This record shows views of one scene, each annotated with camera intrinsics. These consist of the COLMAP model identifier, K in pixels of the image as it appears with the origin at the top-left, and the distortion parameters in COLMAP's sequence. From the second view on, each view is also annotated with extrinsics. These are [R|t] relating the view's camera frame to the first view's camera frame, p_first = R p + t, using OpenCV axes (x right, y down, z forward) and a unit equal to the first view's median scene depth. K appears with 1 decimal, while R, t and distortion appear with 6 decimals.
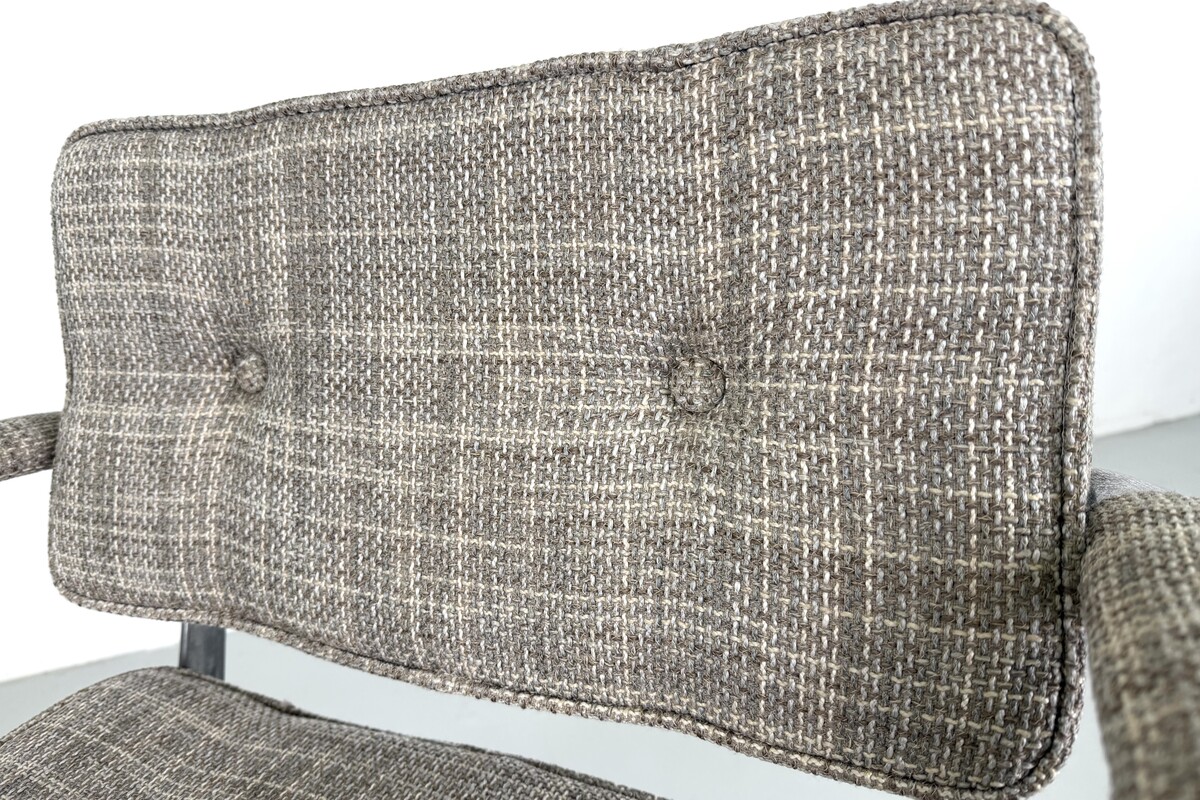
lens RADIAL K [[854.4, 0, 600.0], [0, 854.4, 400.0], [0, 0, 1]] dist [0.148819, -0.339334]
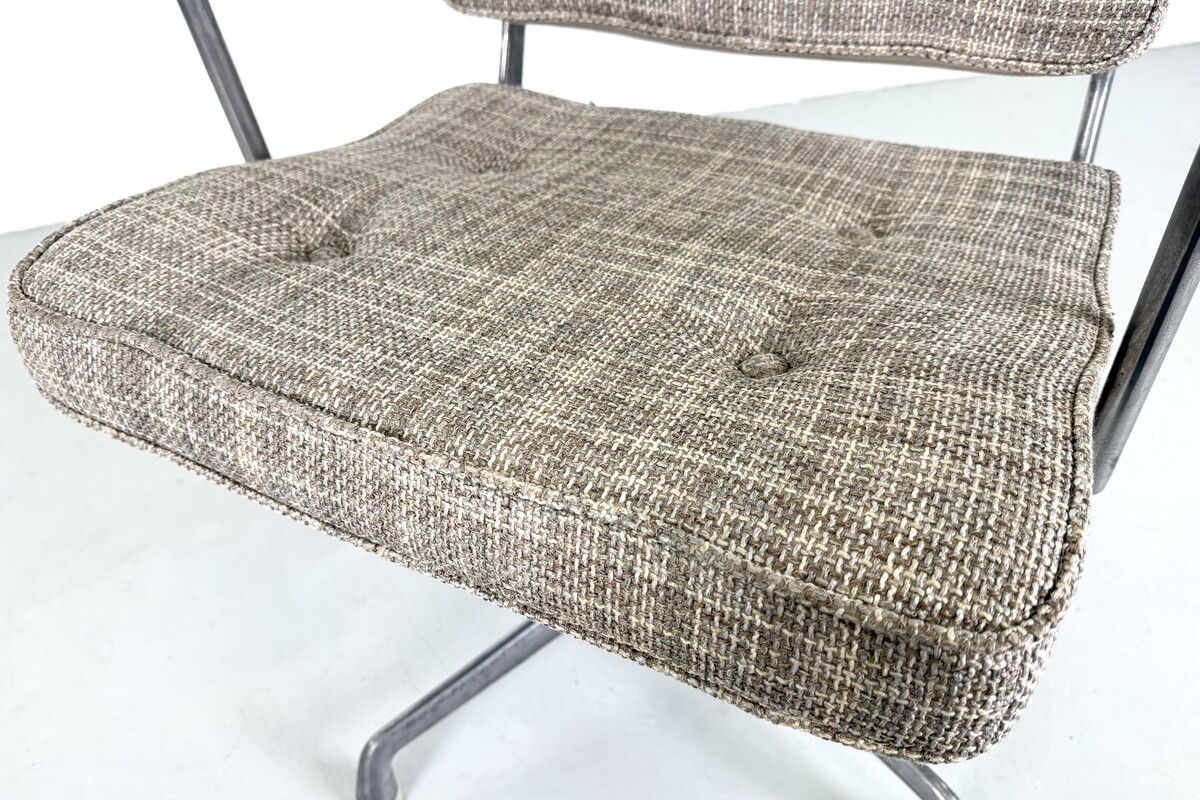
lens RADIAL K [[854.4, 0, 600.0], [0, 854.4, 400.0], [0, 0, 1]] dist [0.148819, -0.339334]
pose [[0.998302, 0.056732, -0.013218, -0.420128], [-0.047133, 0.920017, 0.389034, 0.339429], [0.034231, -0.387751, 0.921128, -0.768599]]
